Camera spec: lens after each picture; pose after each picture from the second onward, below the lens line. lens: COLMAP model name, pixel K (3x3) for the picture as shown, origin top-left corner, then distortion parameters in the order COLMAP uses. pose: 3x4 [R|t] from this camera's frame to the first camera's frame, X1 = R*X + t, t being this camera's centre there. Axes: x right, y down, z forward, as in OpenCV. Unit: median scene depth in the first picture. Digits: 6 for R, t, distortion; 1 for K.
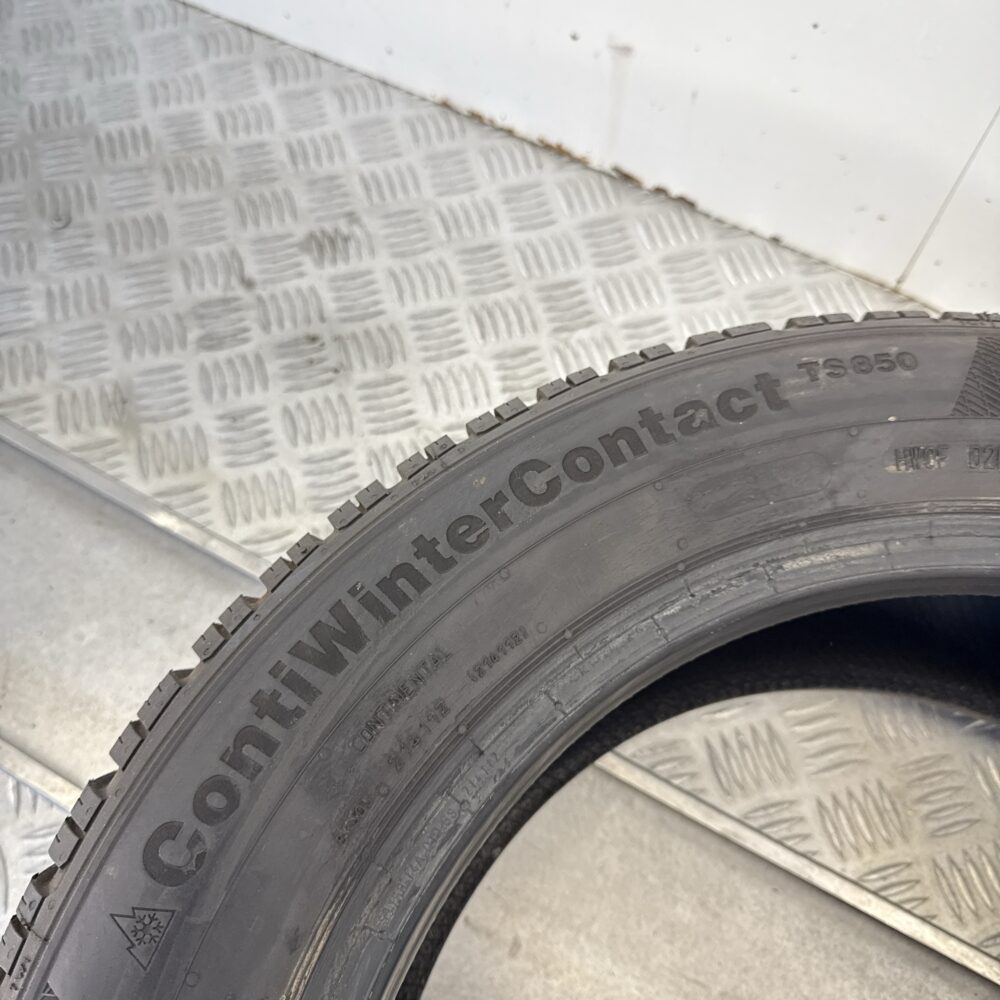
lens RADIAL K [[889.8, 0, 496.5], [0, 889.8, 496.0], [0, 0, 1]] dist [0.035168, -0.083420]
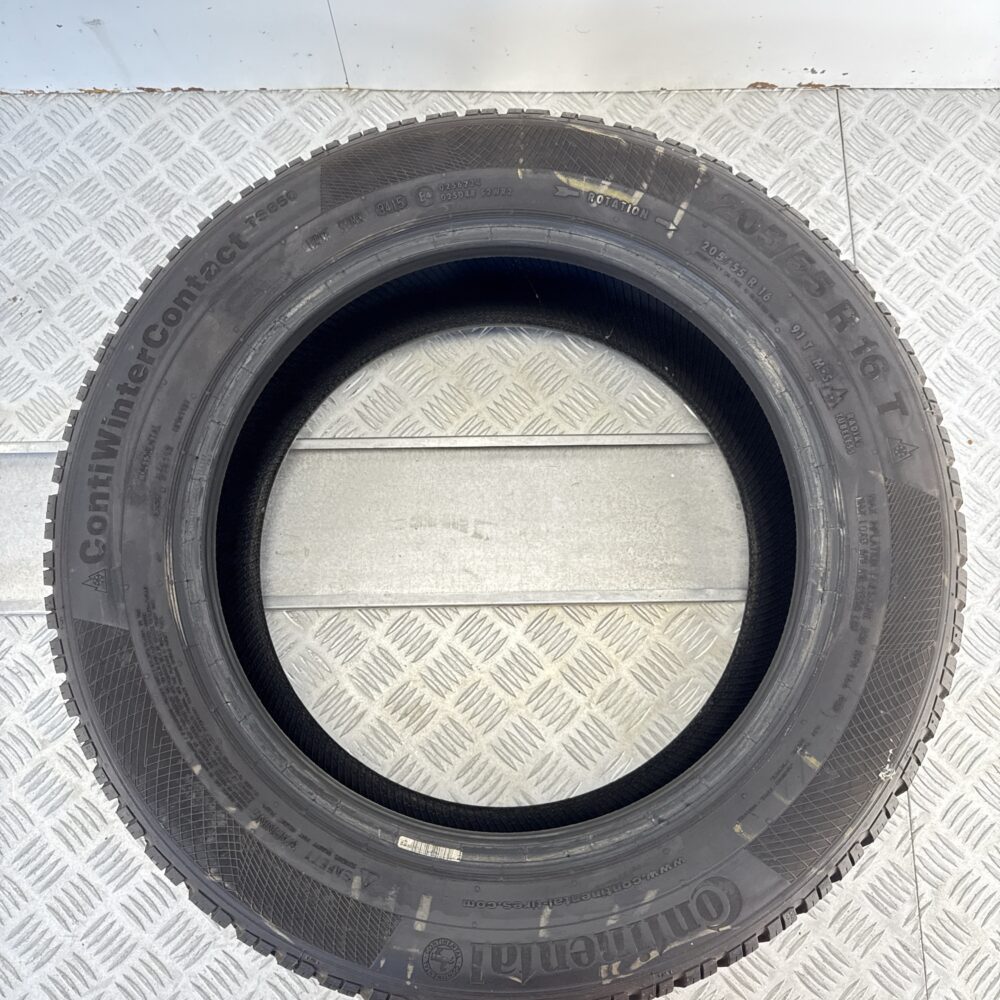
lens RADIAL K [[889.8, 0, 505.3], [0, 889.8, 501.6], [0, 0, 1]] dist [0.035168, -0.083420]
pose [[0.867362, -0.486538, 0.104703, 0.334926], [0.438945, 0.847030, 0.299778, 0.044248], [-0.234540, -0.214057, 0.948246, -1.220387]]
